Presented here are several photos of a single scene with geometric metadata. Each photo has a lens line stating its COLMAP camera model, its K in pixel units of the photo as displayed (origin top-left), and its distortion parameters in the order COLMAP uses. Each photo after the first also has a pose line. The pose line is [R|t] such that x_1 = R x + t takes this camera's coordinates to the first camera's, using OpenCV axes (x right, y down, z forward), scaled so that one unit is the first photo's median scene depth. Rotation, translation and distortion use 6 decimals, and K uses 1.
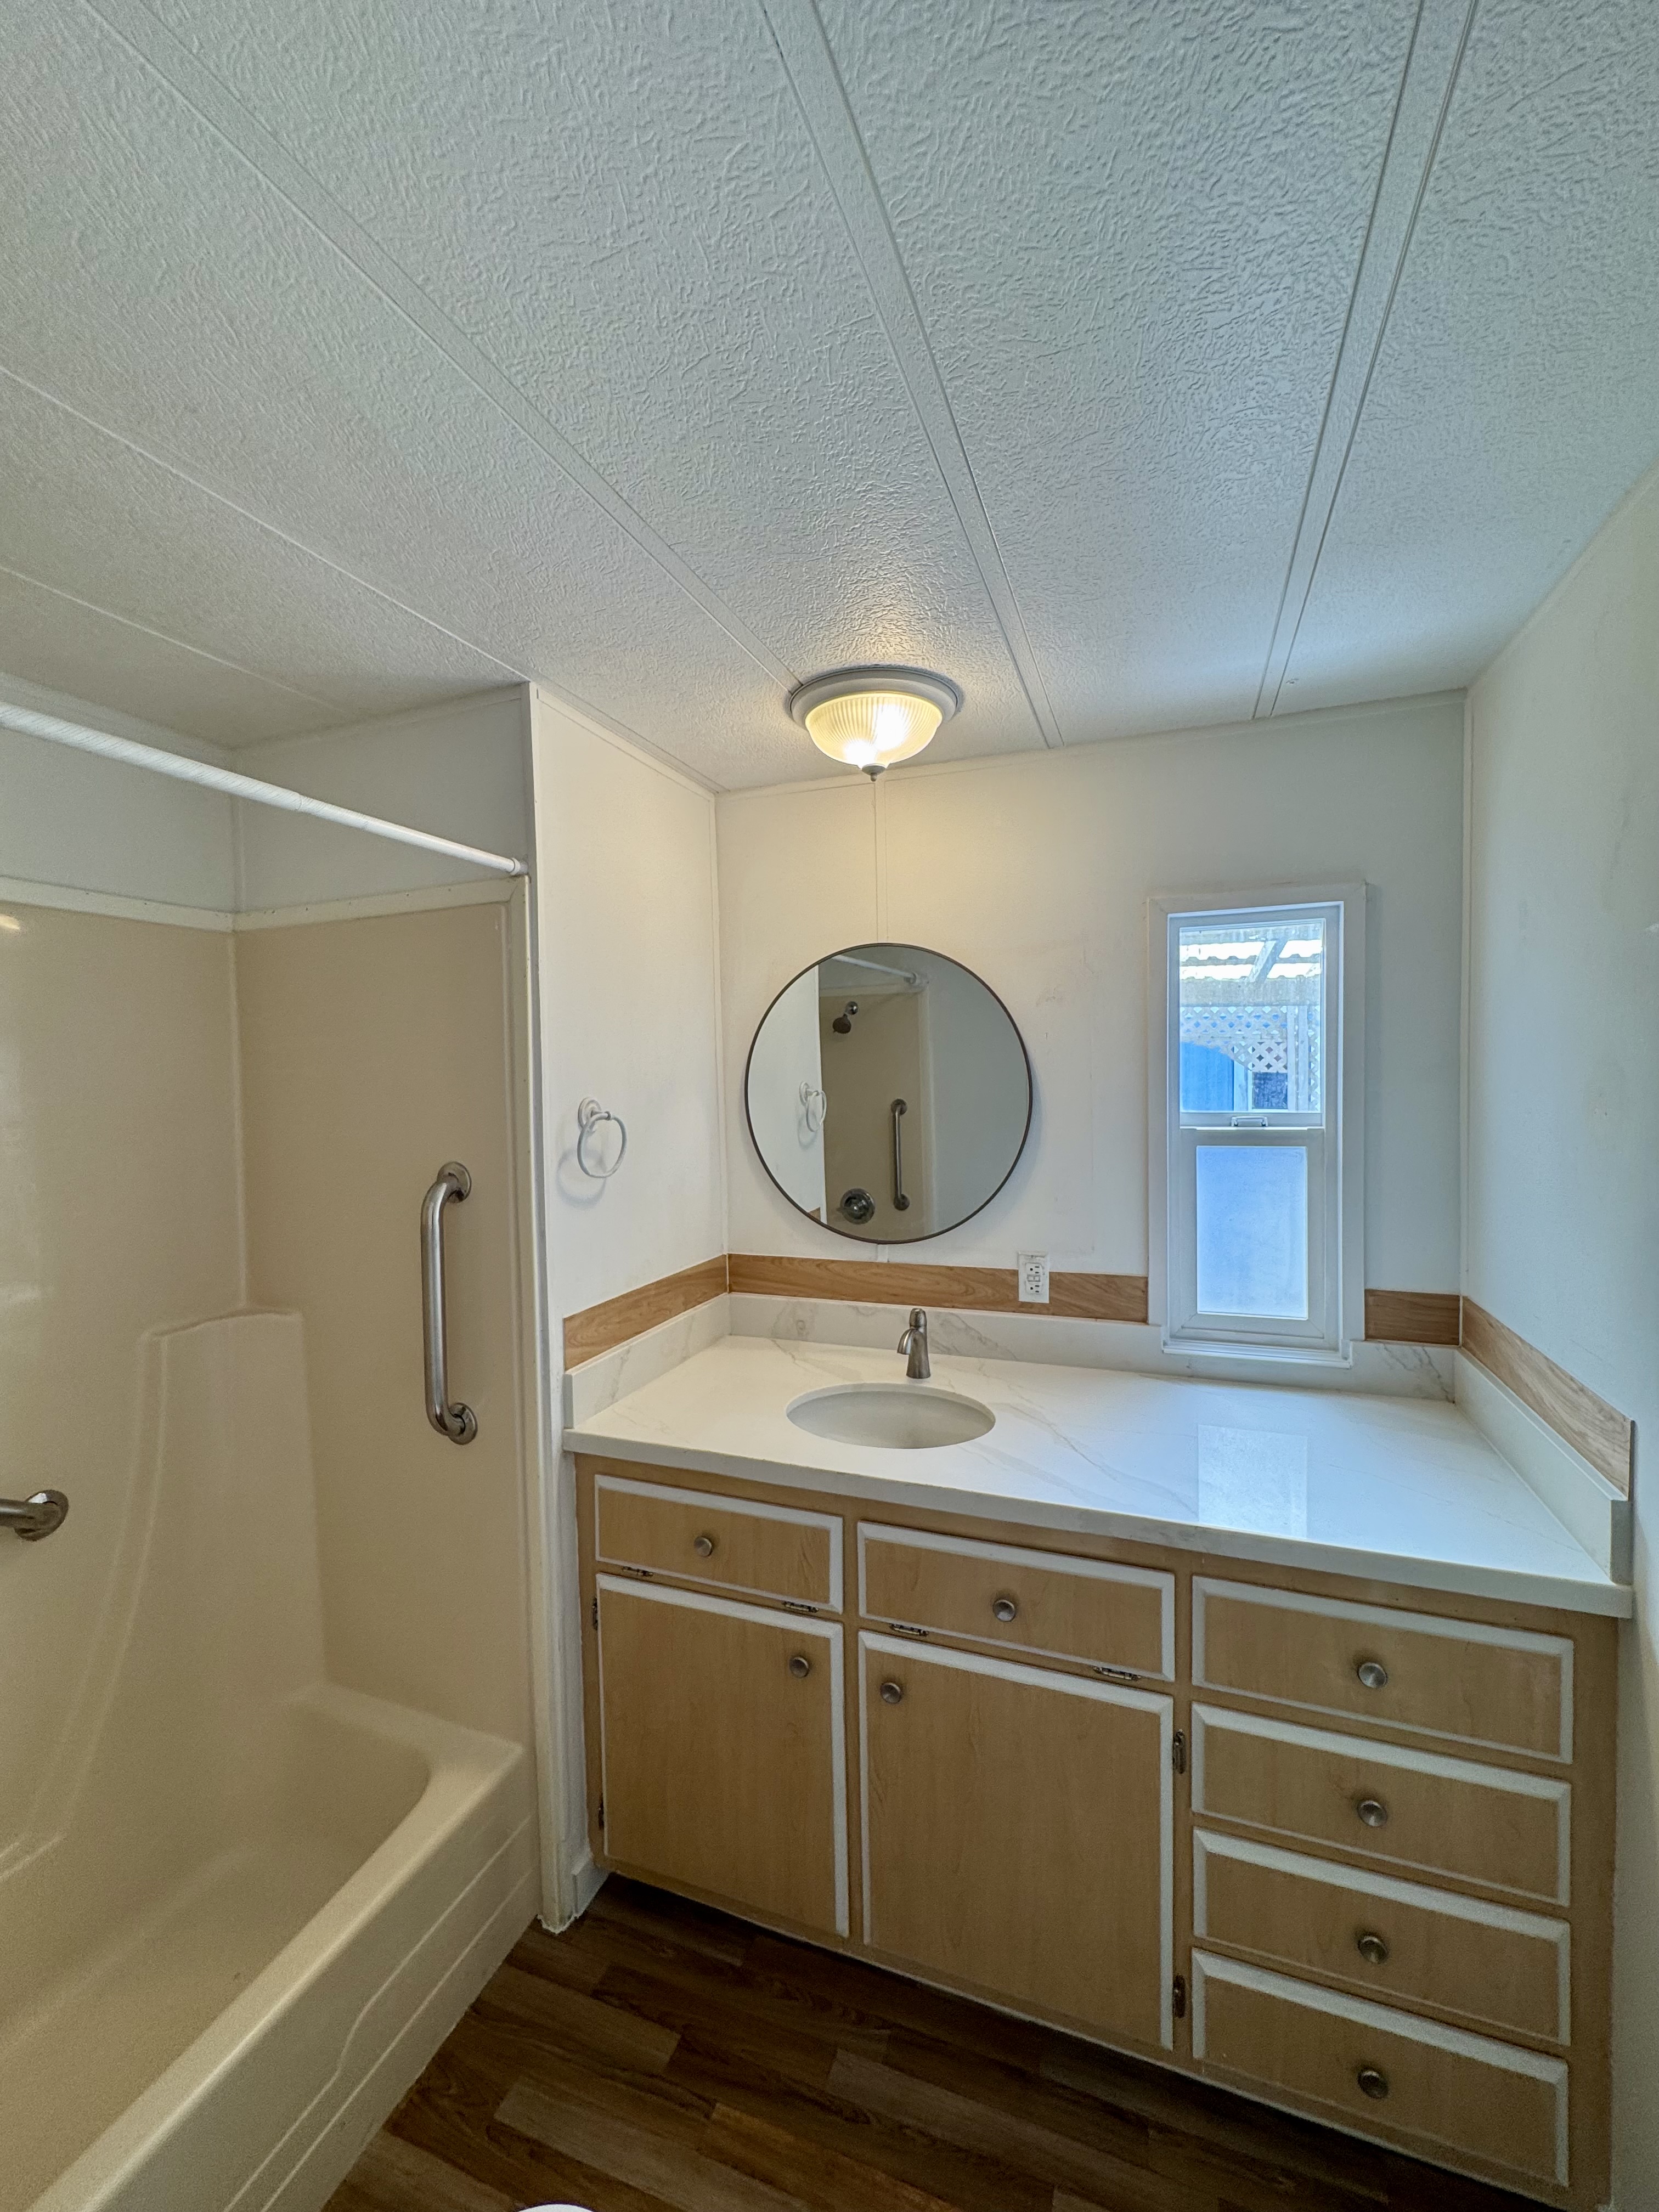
lens RADIAL K [[886.8, 0, 825.5], [0, 886.8, 1110.7], [0, 0, 1]] dist [-0.009558, 0.002993]
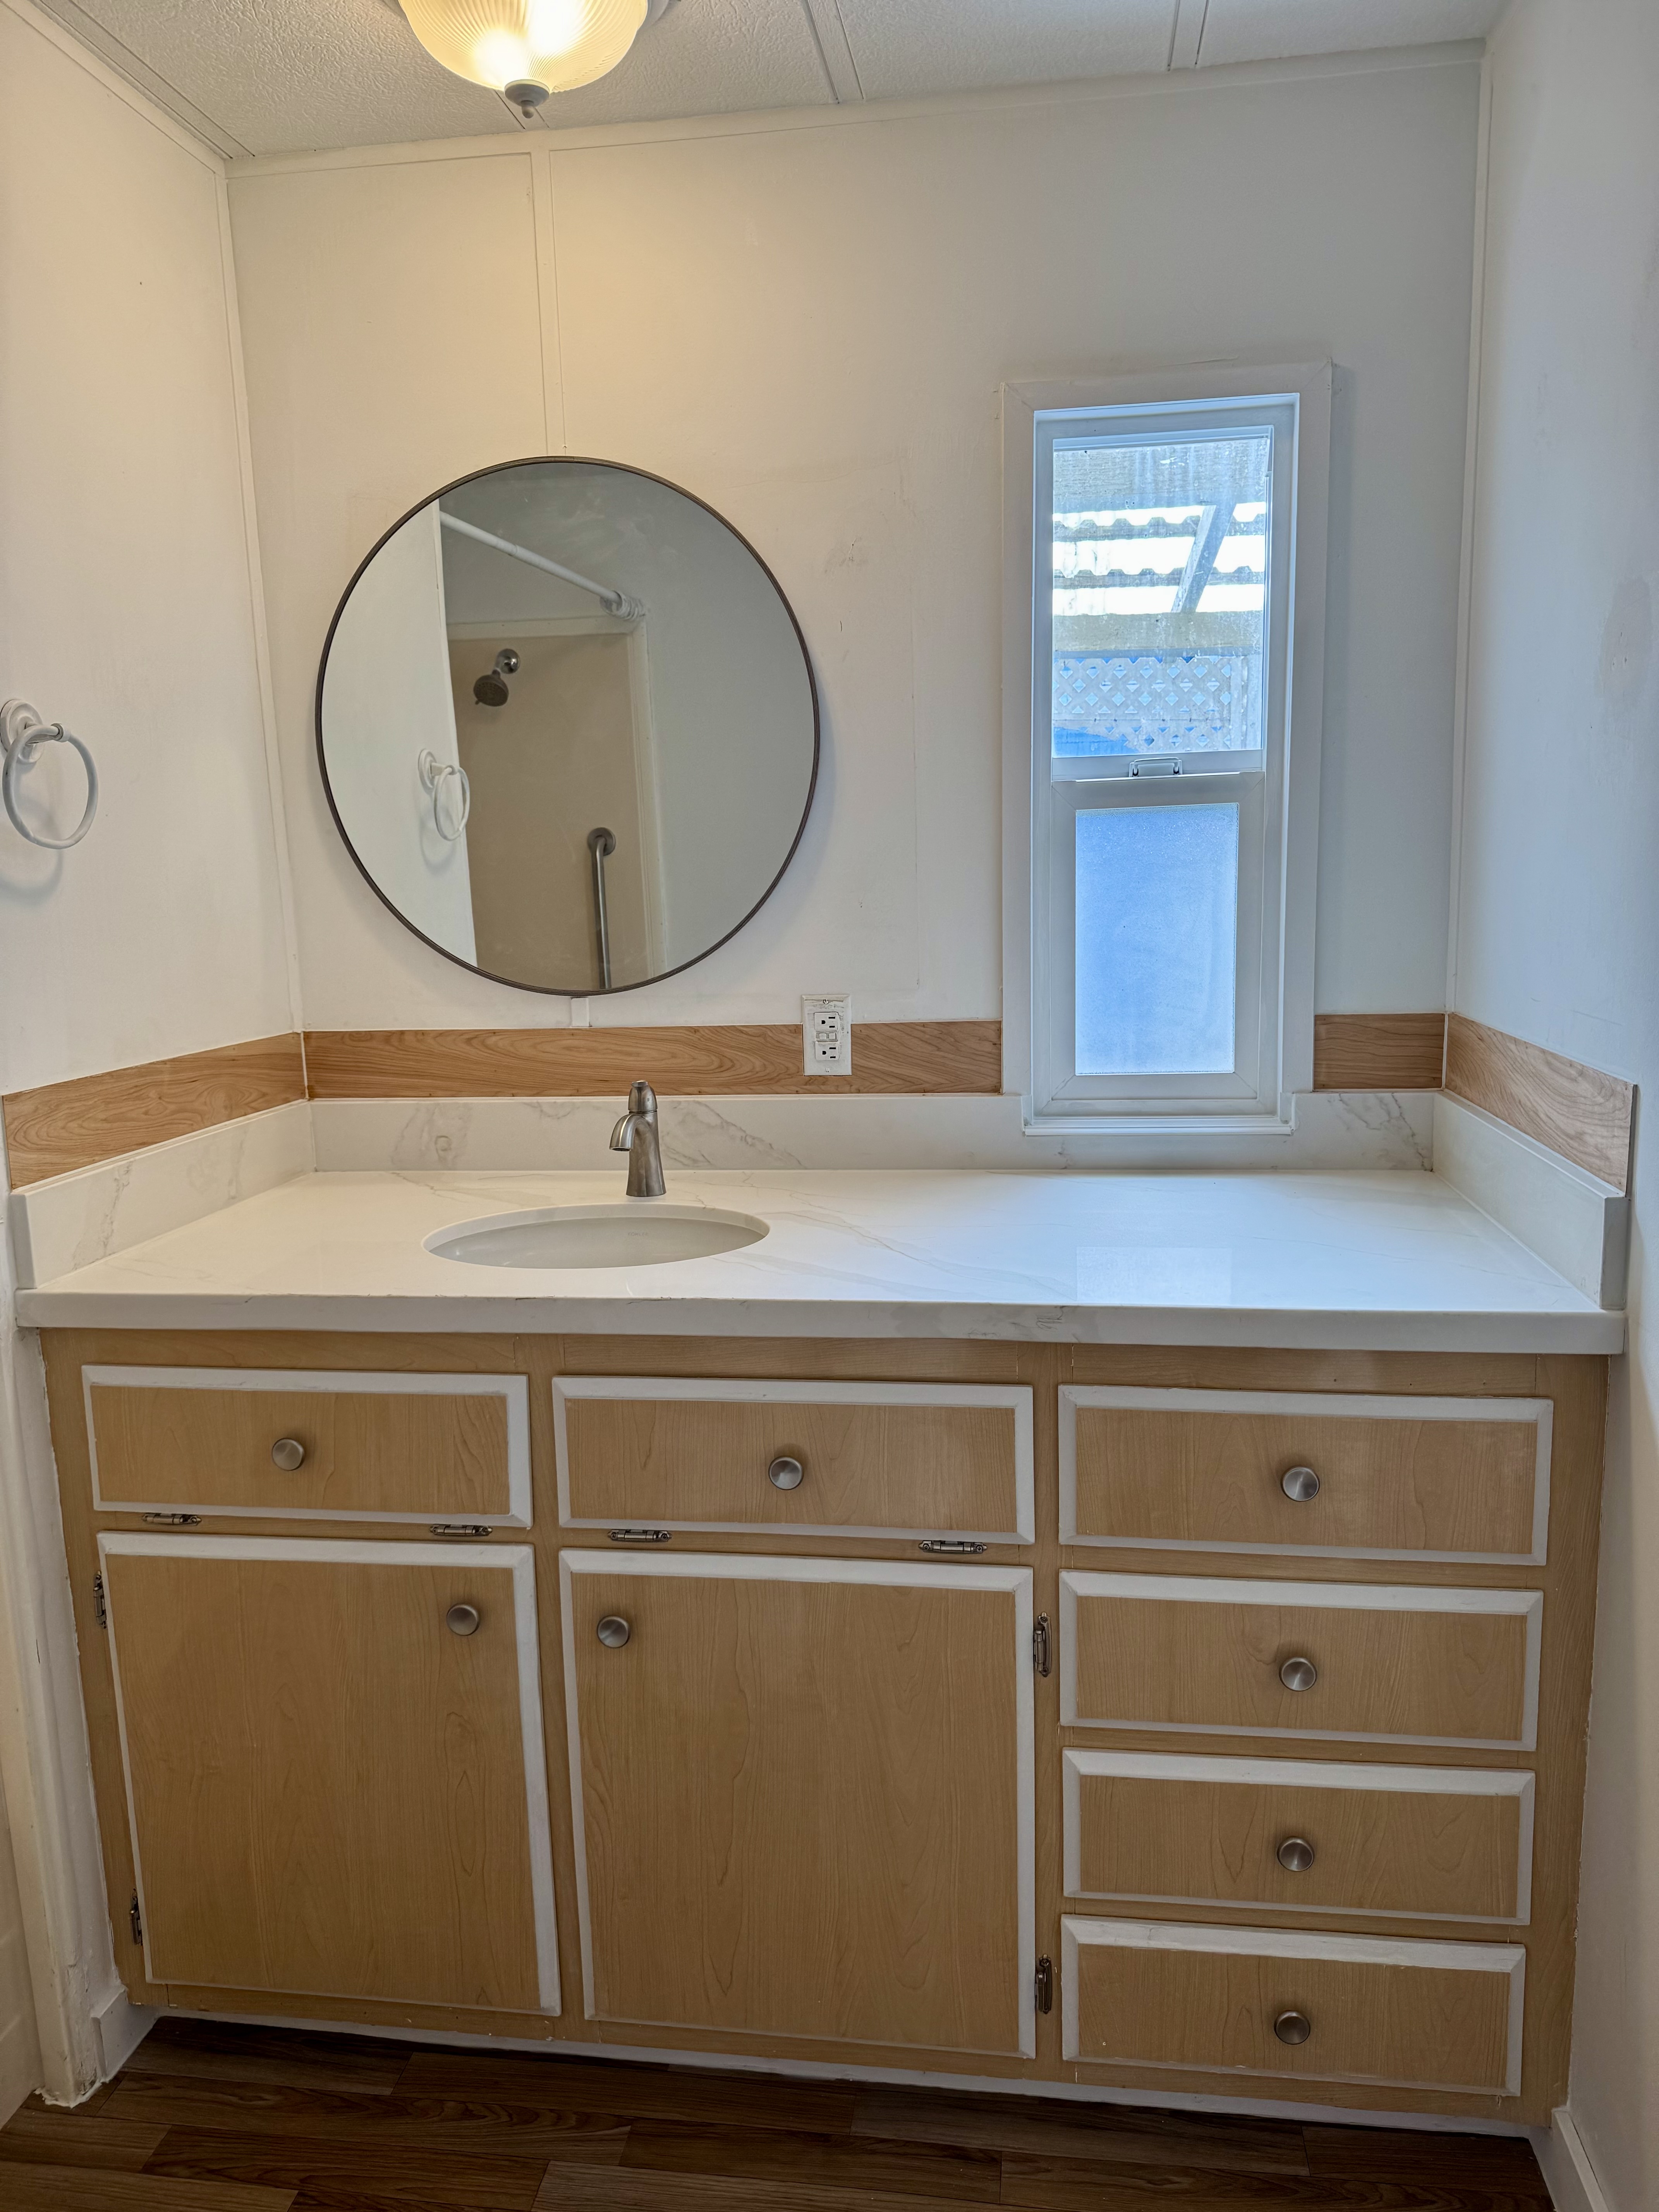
lens RADIAL K [[1556.2, 0, 812.7], [0, 1556.2, 1120.3], [0, 0, 1]] dist [0.064394, -0.087303]
pose [[0.976822, -0.043526, 0.209582, -0.006042], [0.018007, 0.992347, 0.122164, 0.151688], [-0.213295, -0.115558, 0.970130, -0.074684]]
